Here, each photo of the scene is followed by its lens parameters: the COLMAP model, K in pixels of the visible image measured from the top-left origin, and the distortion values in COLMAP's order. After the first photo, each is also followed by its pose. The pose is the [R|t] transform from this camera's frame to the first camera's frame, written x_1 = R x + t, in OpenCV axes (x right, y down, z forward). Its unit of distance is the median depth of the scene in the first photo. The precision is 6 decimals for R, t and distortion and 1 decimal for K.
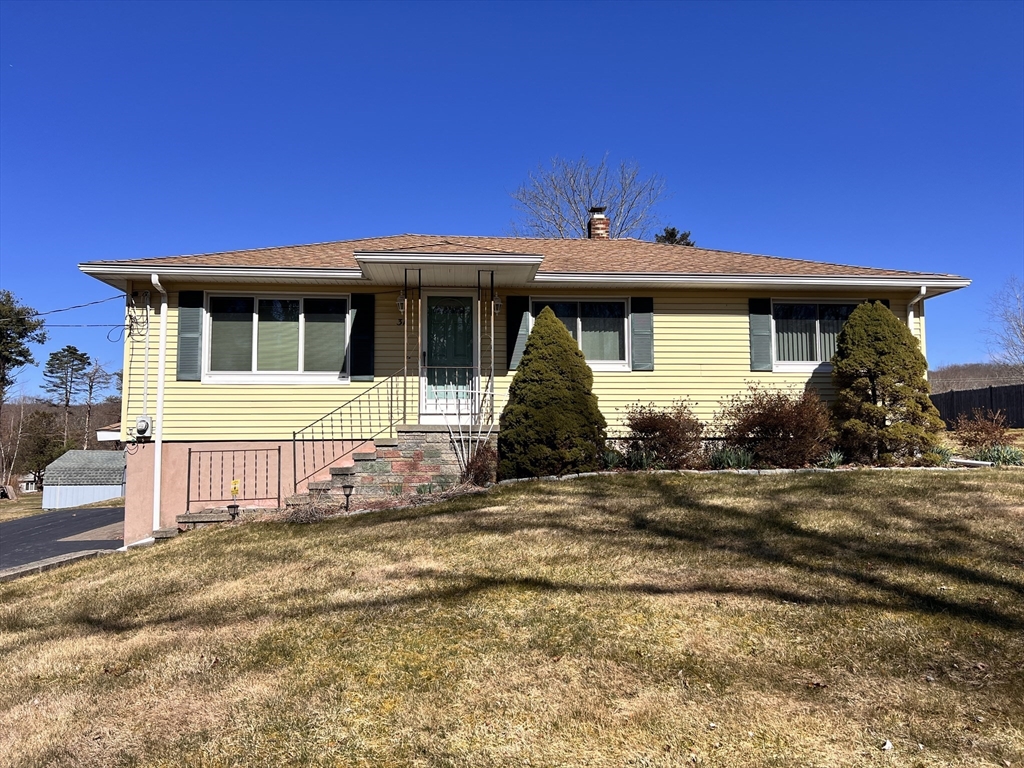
lens RADIAL K [[851.6, 0, 512.0], [0, 851.6, 384.0], [0, 0, 1]] dist [0.002278, -0.001955]
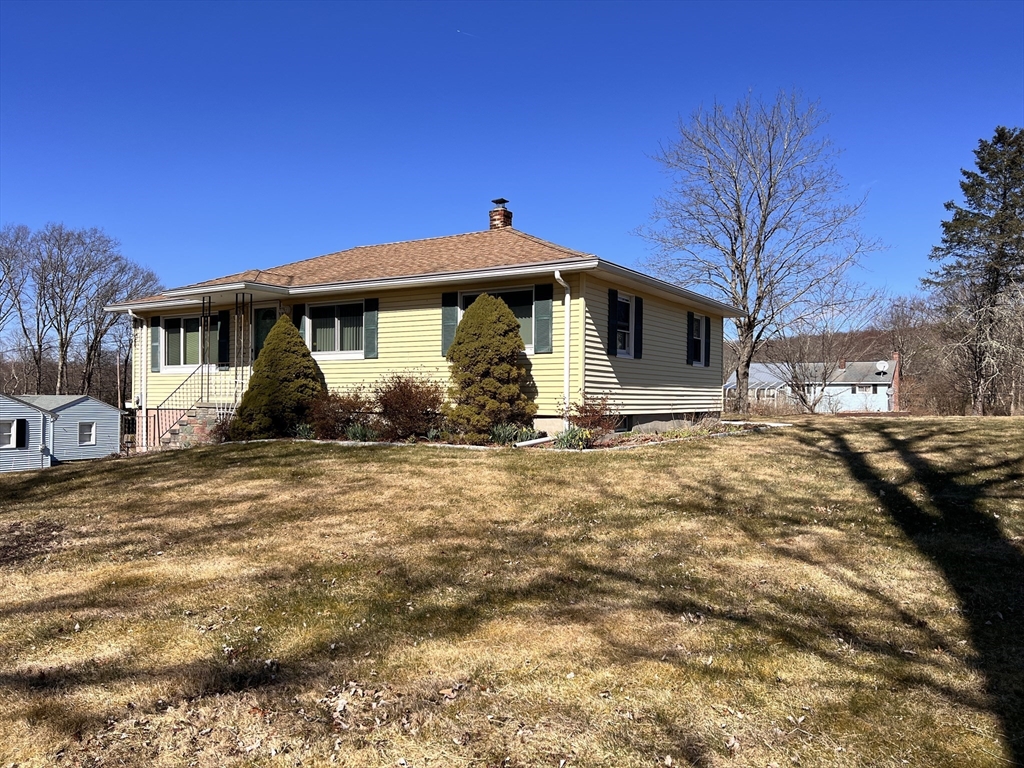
lens RADIAL K [[838.3, 0, 512.0], [0, 838.3, 384.0], [0, 0, 1]] dist [-0.167214, -0.001003]
pose [[0.805006, -0.002627, -0.593261, 1.072587], [0.020770, 0.999502, 0.023758, -0.003057], [0.592903, -0.031447, 0.804659, 0.152375]]
